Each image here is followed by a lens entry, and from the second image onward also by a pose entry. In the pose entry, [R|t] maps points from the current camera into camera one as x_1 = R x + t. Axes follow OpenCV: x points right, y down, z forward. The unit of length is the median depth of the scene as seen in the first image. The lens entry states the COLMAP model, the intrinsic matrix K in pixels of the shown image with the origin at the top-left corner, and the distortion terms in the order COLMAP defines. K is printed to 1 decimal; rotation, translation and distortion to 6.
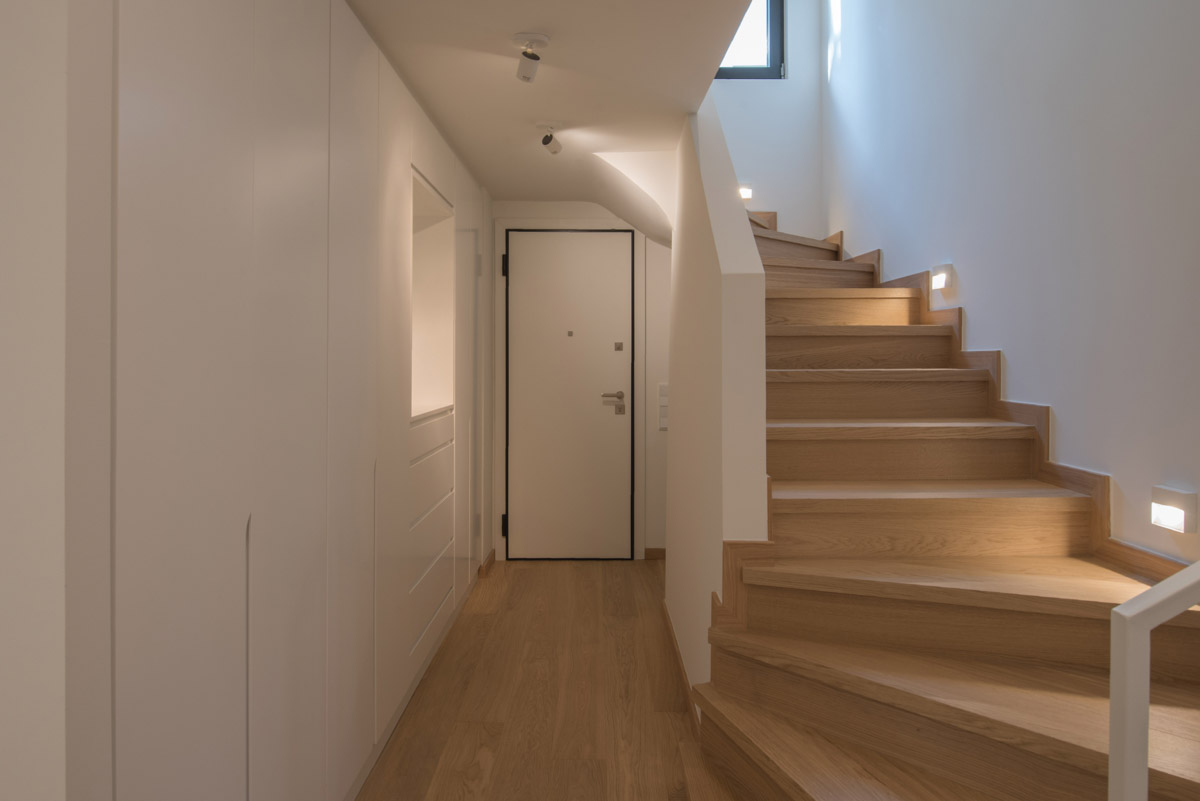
lens RADIAL K [[663.5, 0, 598.4], [0, 663.5, 363.3], [0, 0, 1]] dist [-0.003422, -0.001604]
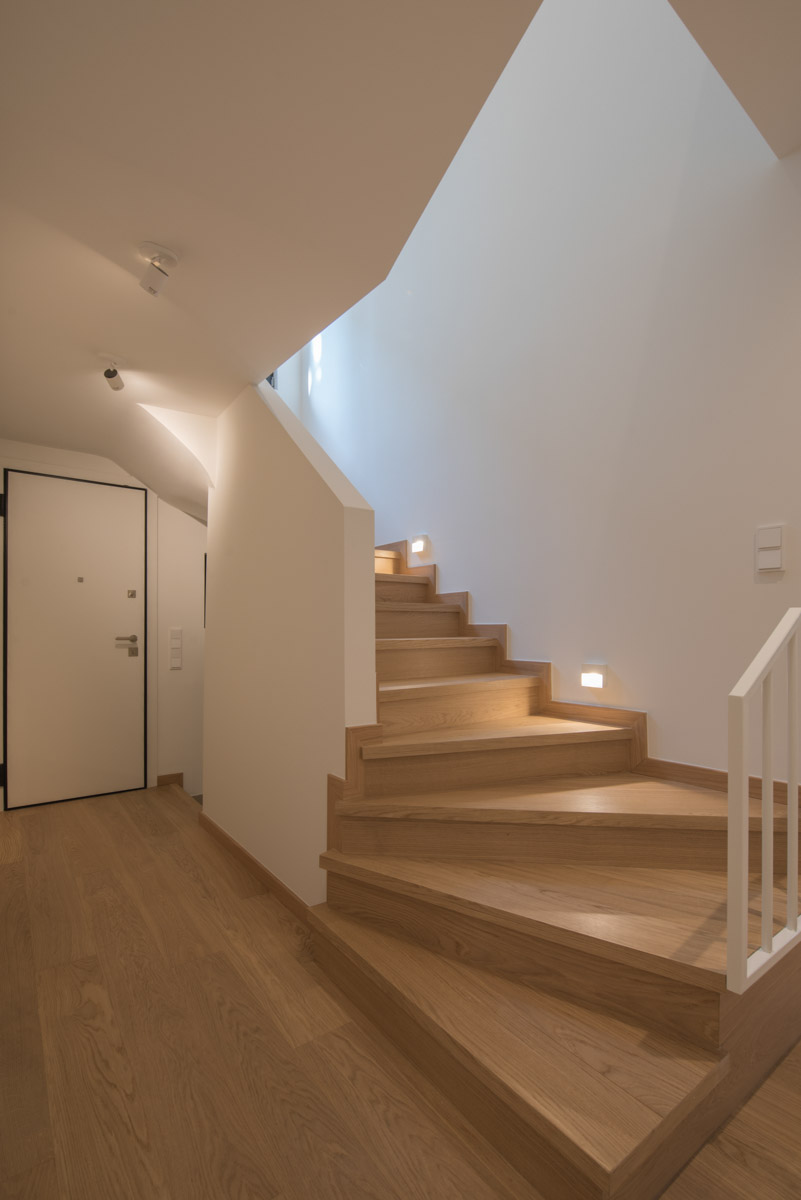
lens RADIAL K [[516.4, 0, 401.1], [0, 516.4, 622.4], [0, 0, 1]] dist [-0.014425, -0.001116]
pose [[0.821573, 0.003324, 0.570093, -0.214576], [0.000944, 0.999974, -0.007191, 0.068864], [-0.570102, 0.006446, 0.821549, 0.141933]]
